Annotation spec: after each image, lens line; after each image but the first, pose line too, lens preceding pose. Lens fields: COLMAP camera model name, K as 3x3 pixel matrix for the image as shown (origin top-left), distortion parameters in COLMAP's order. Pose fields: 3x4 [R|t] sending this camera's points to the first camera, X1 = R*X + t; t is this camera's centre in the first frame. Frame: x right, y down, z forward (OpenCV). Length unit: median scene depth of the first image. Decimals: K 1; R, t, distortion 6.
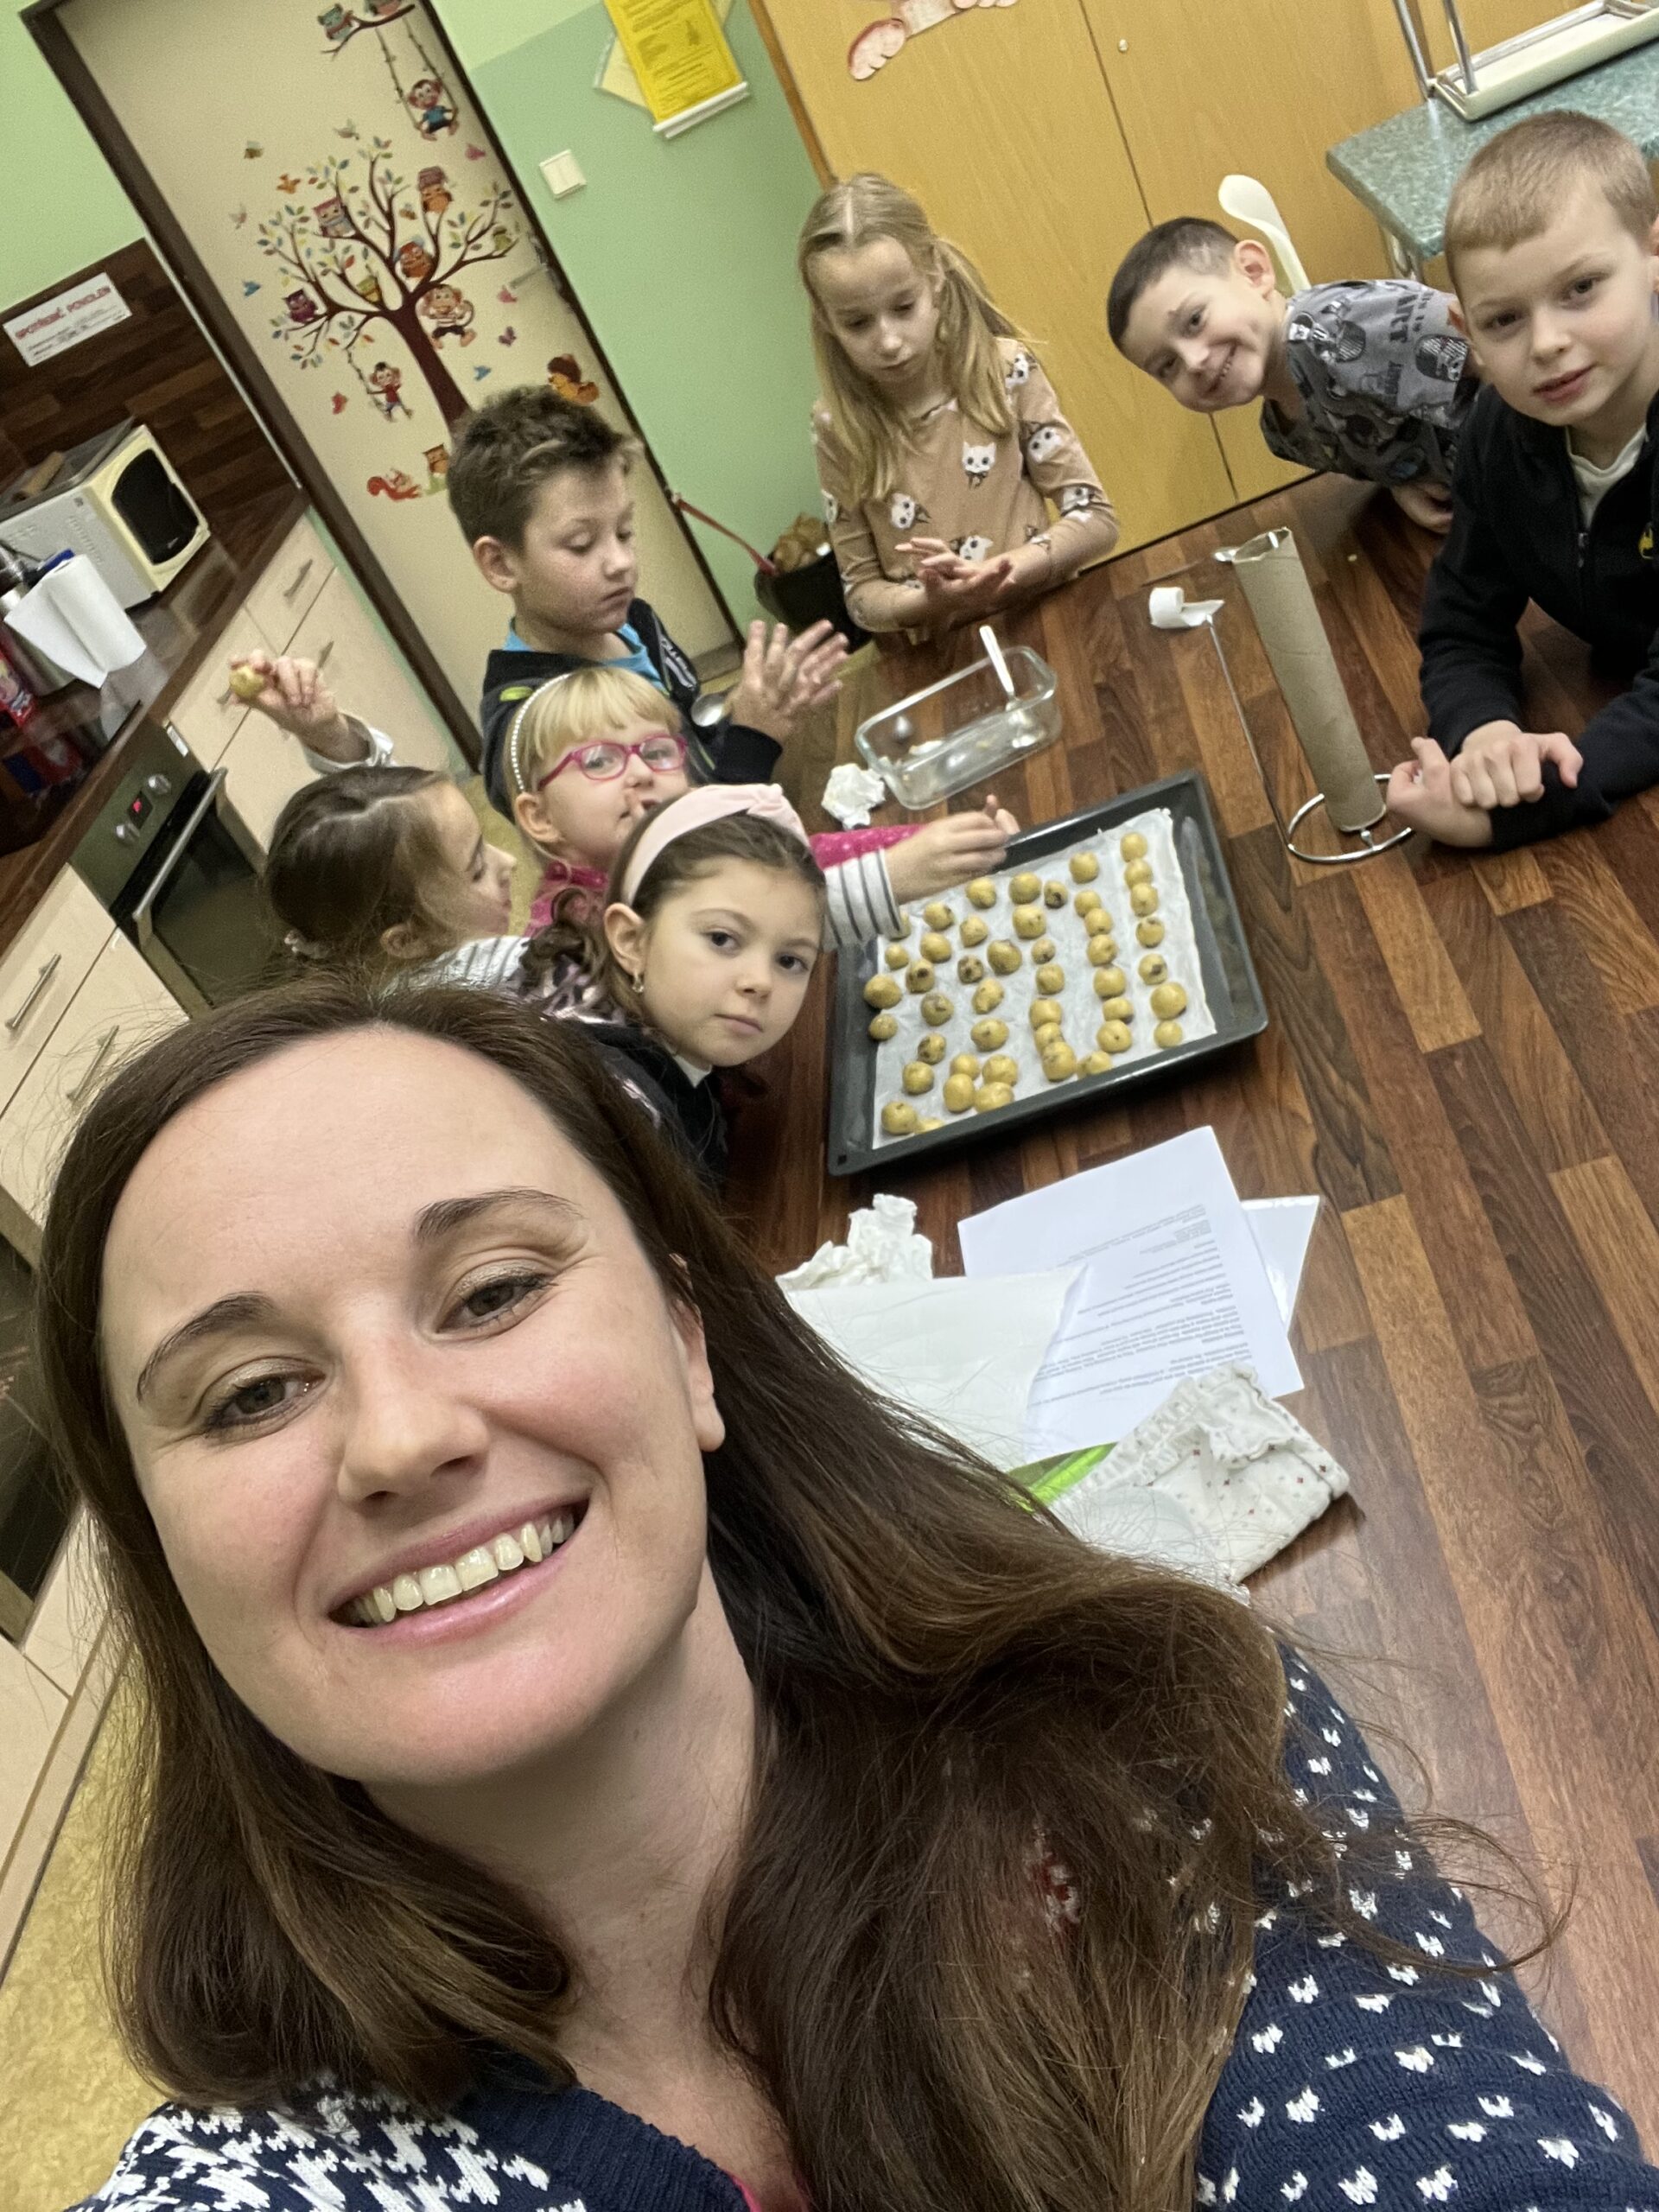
lens RADIAL K [[1924.6, 0, 807.5], [0, 1924.6, 1142.8], [0, 0, 1]] dist [0.036492, -0.011585]
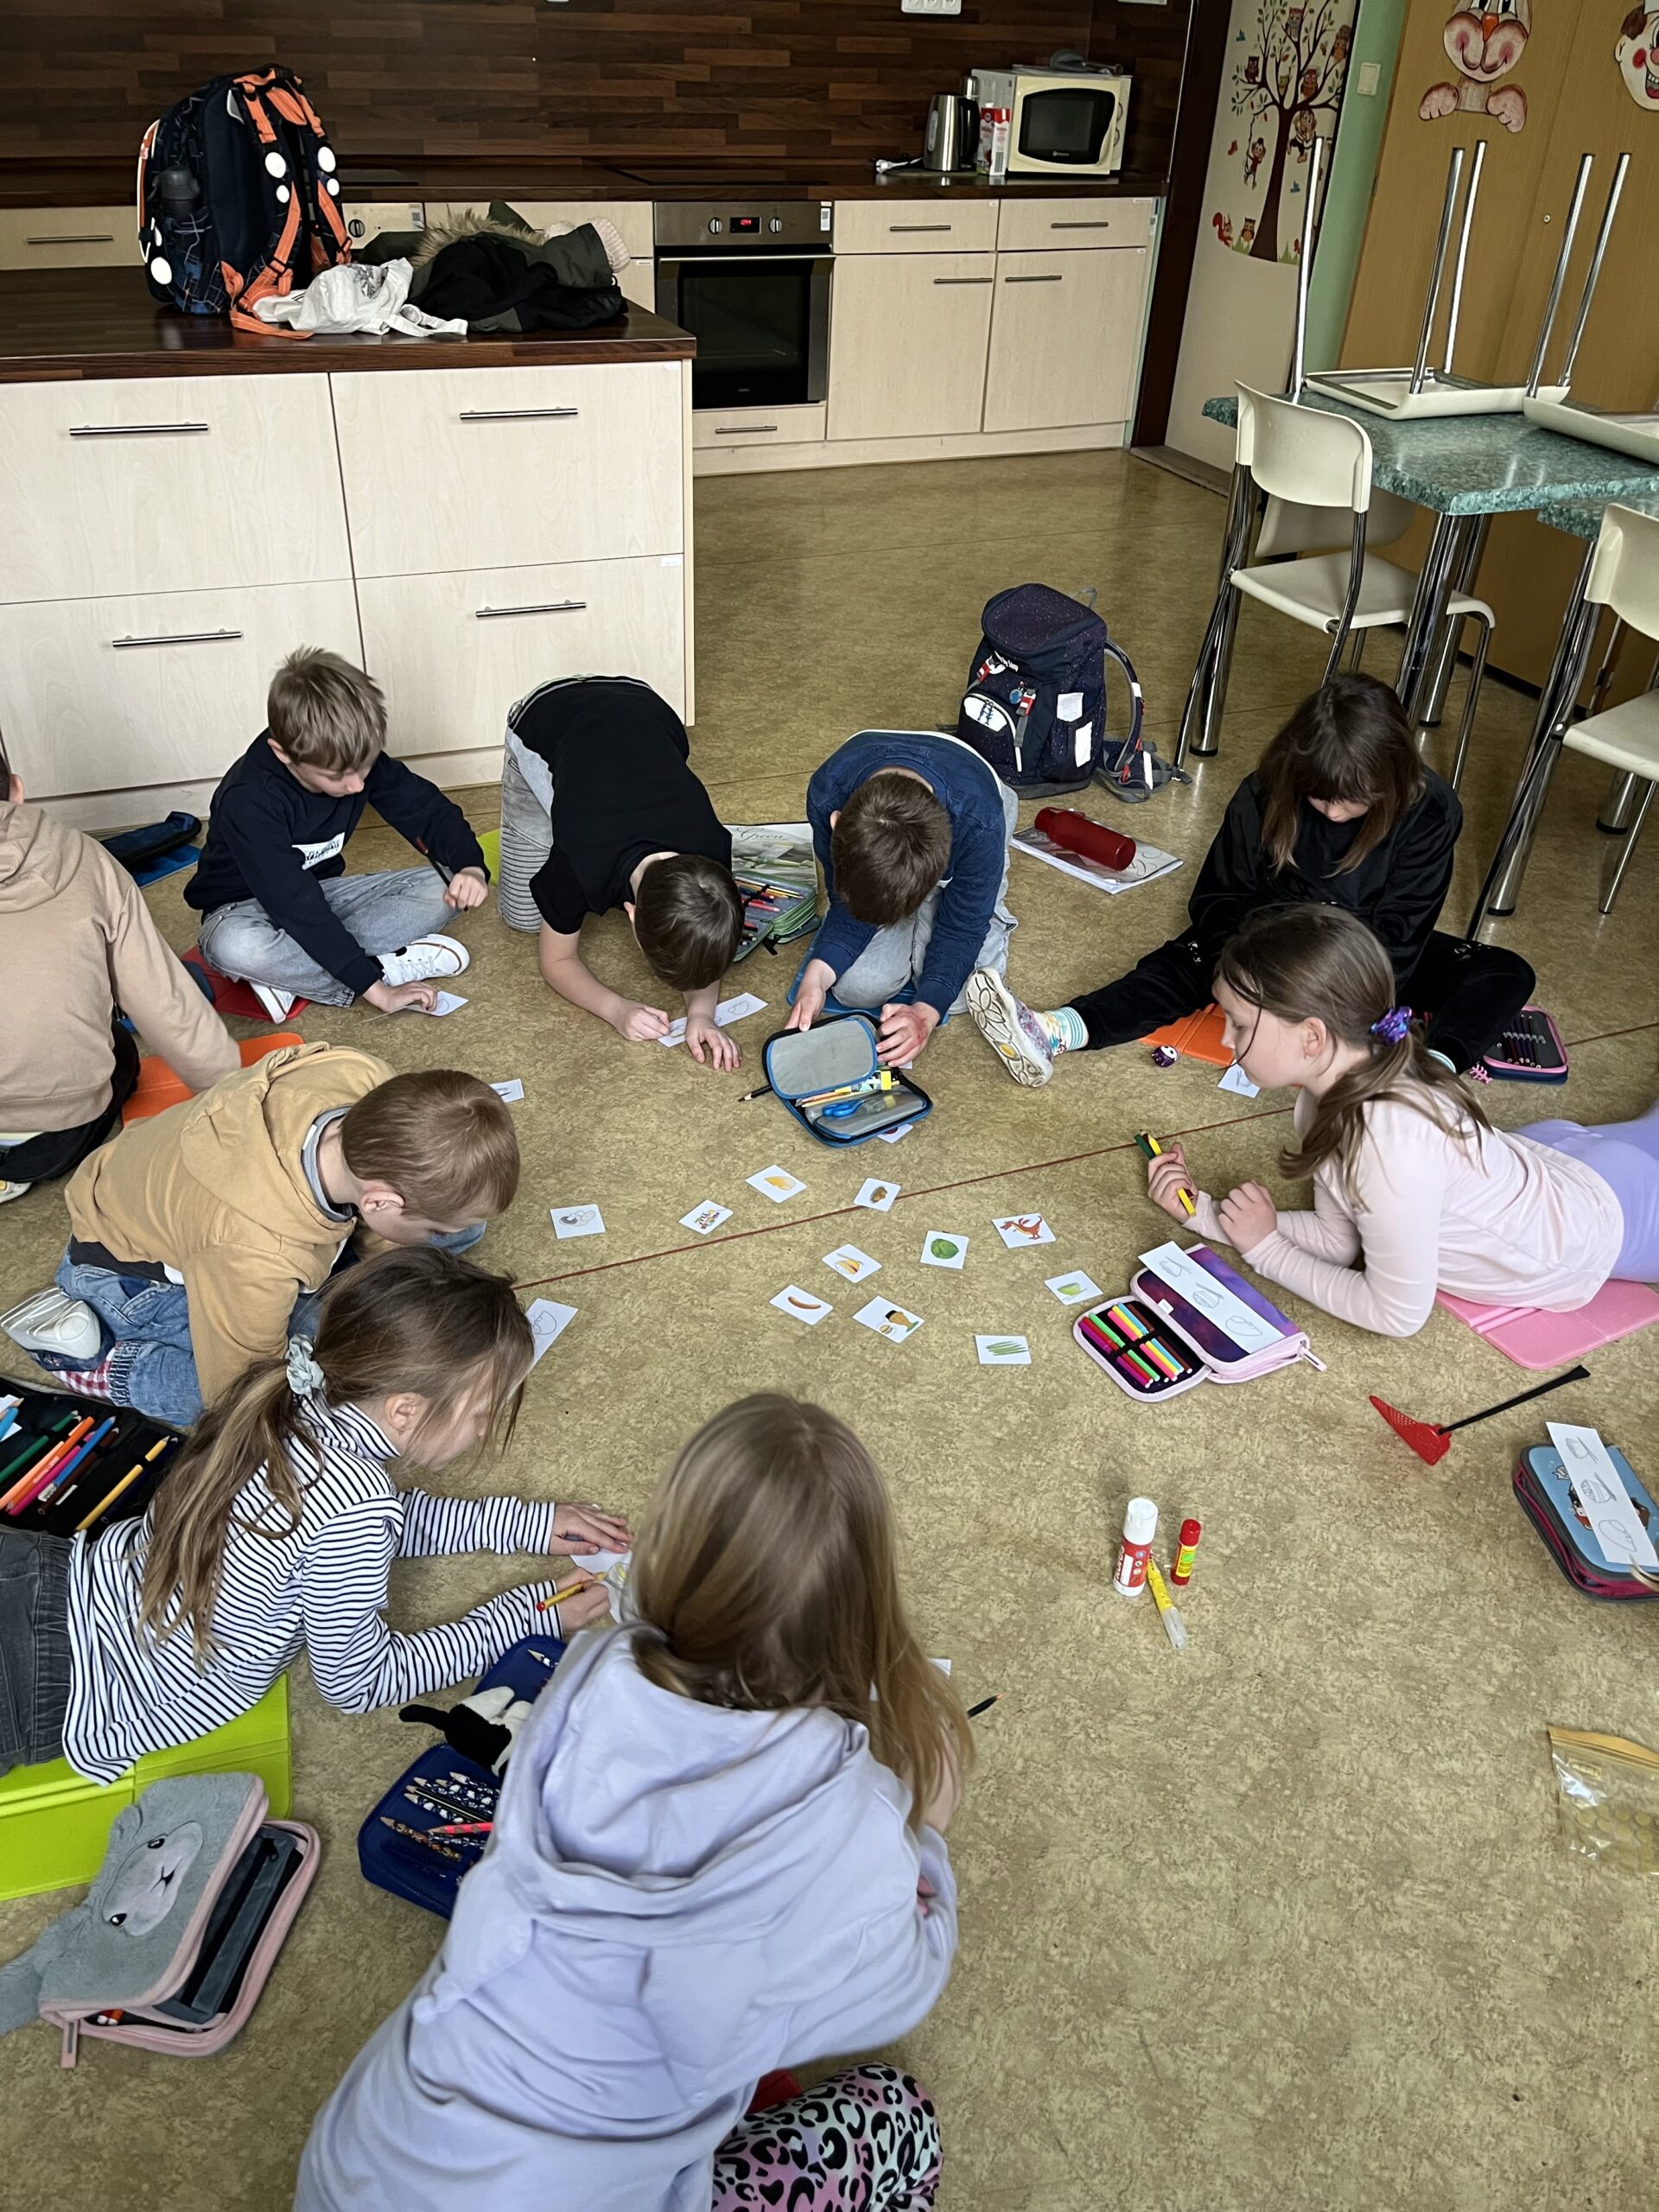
lens RADIAL K [[1694.6, 0, 832.0], [0, 1694.6, 1092.5], [0, 0, 1]] dist [0.028723, -0.057441]
pose [[0.381238, 0.808226, -0.448807, 0.734866], [-0.706648, 0.567783, 0.422221, -0.339290], [0.596075, 0.156182, 0.787592, 0.044114]]
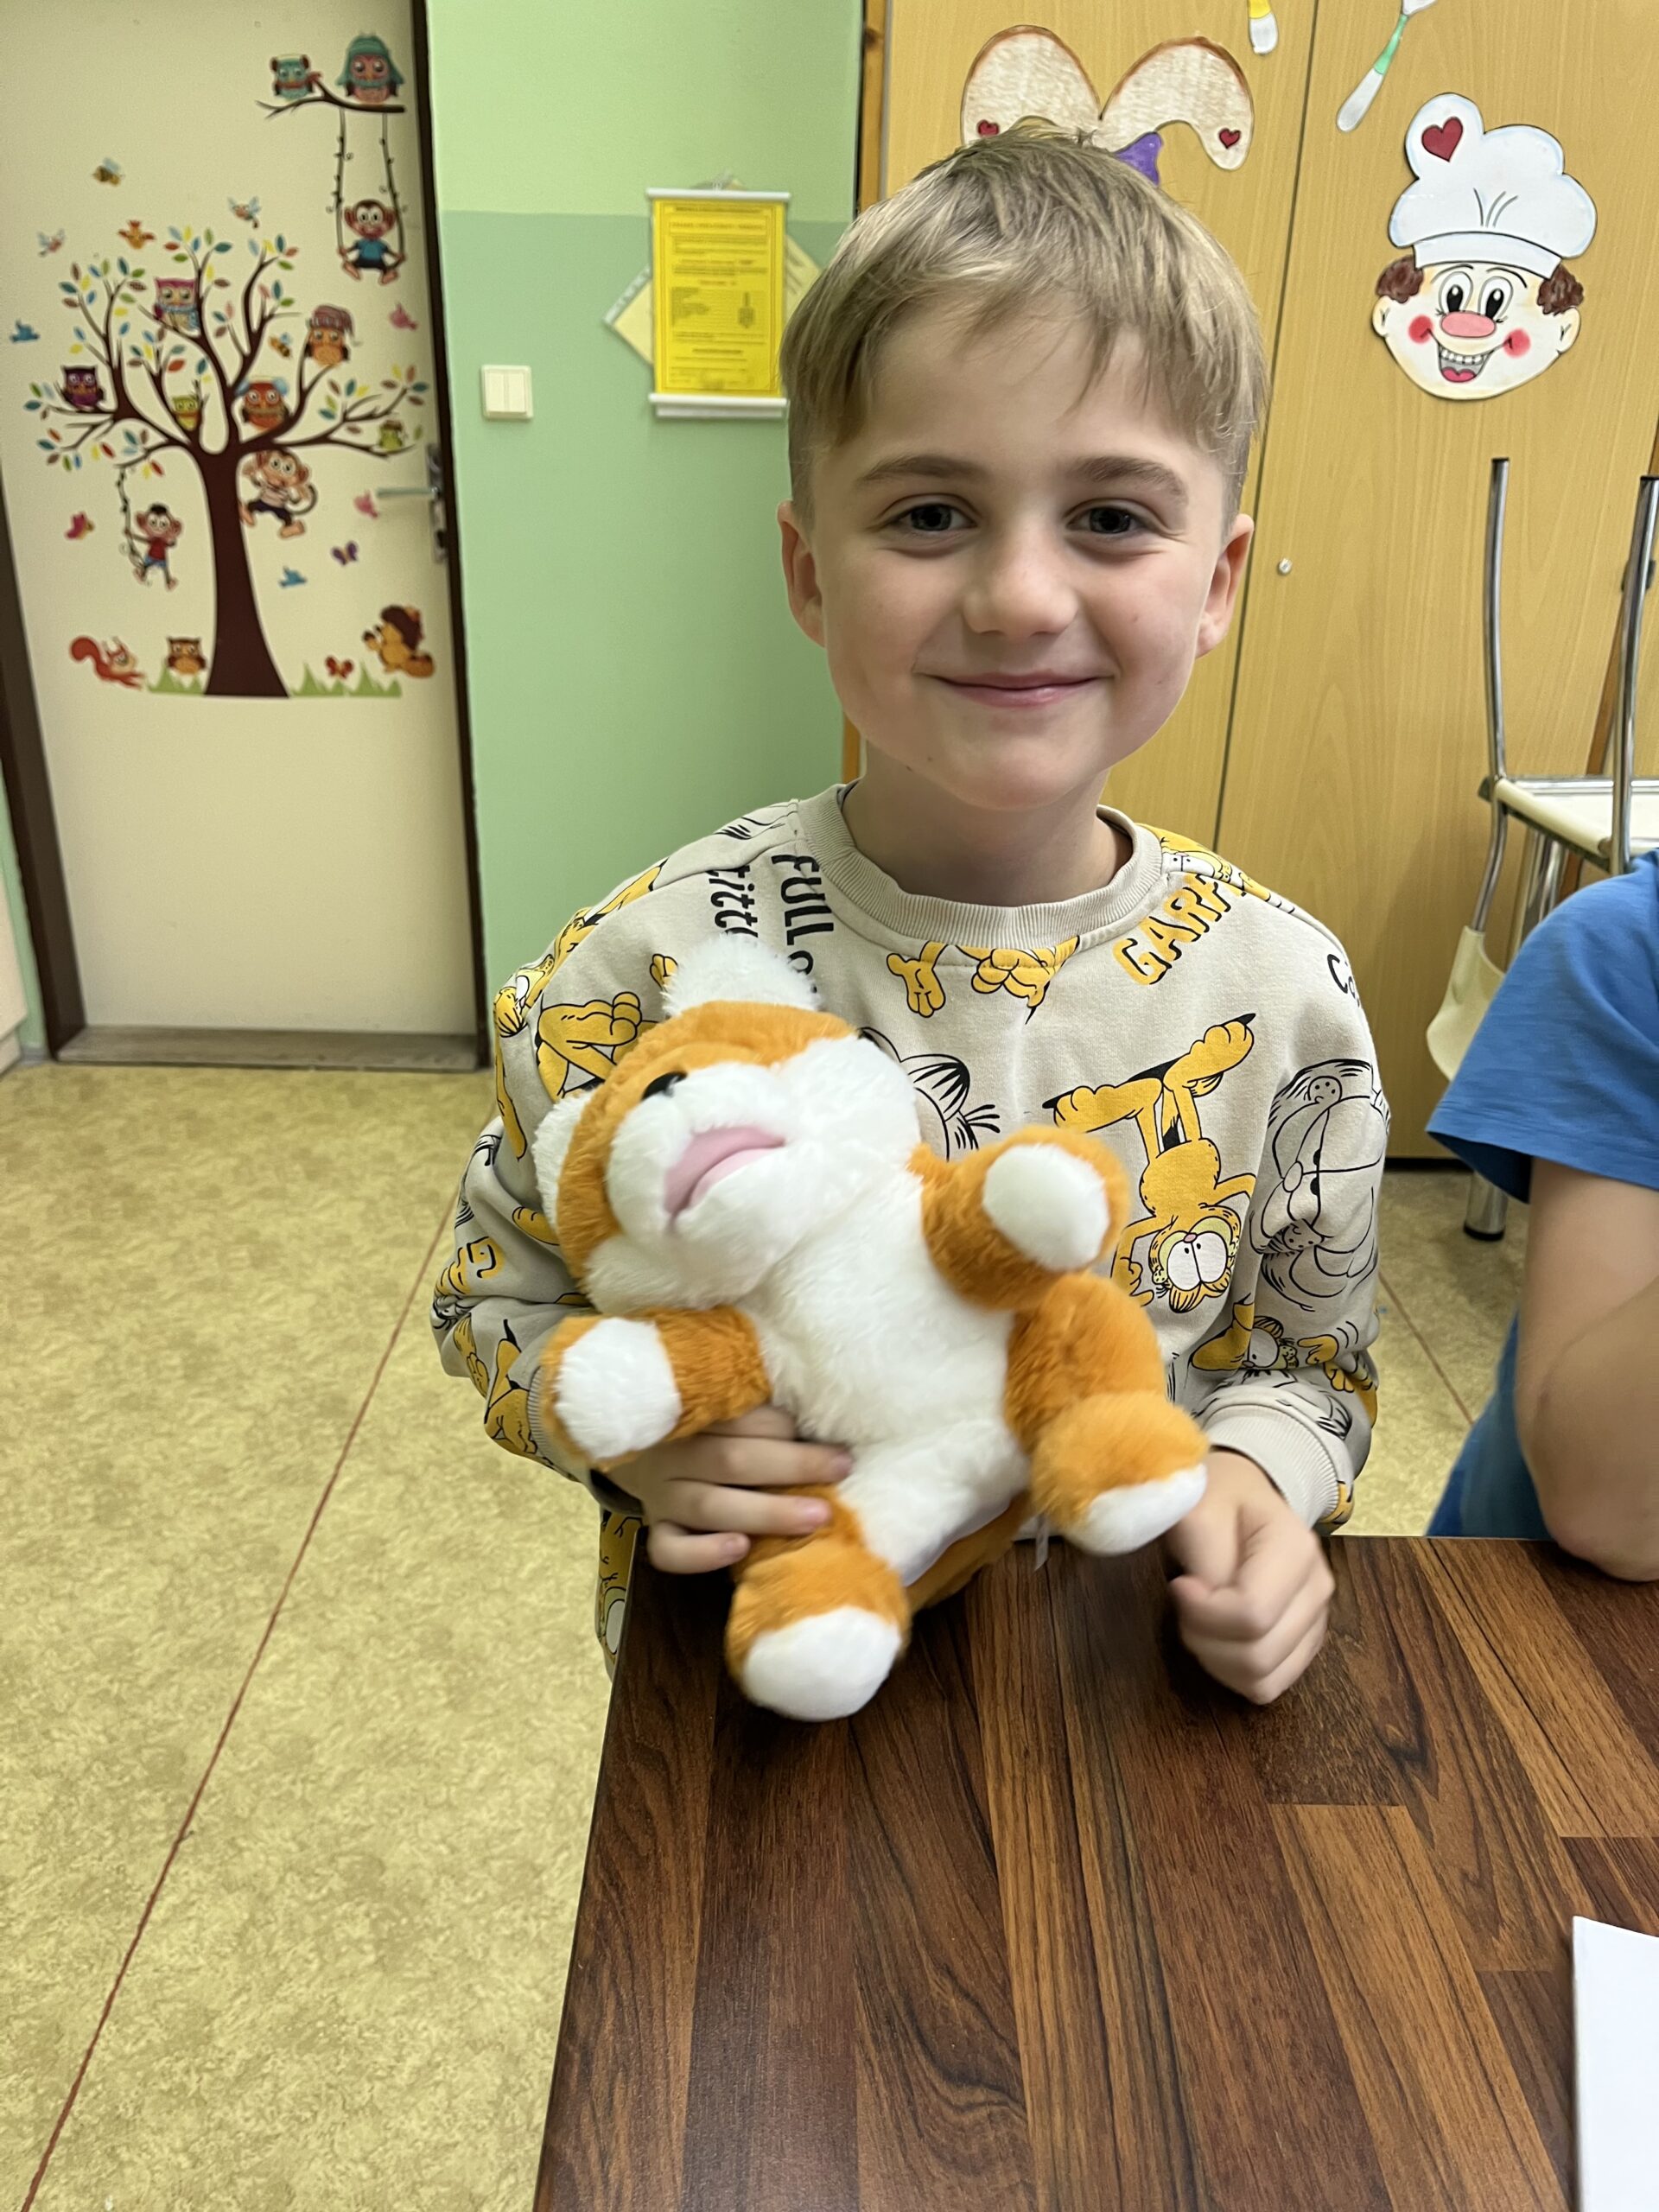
lens RADIAL K [[1675.0, 0, 825.8], [0, 1675.0, 1112.2], [0, 0, 1]] dist [0.096132, -0.146647]
pose [[0.900627, 0.382669, 0.205996, -0.045177], [-0.324952, 0.907702, -0.265486, -0.119442], [-0.288576, 0.172165, 0.941851, 0.401281]]
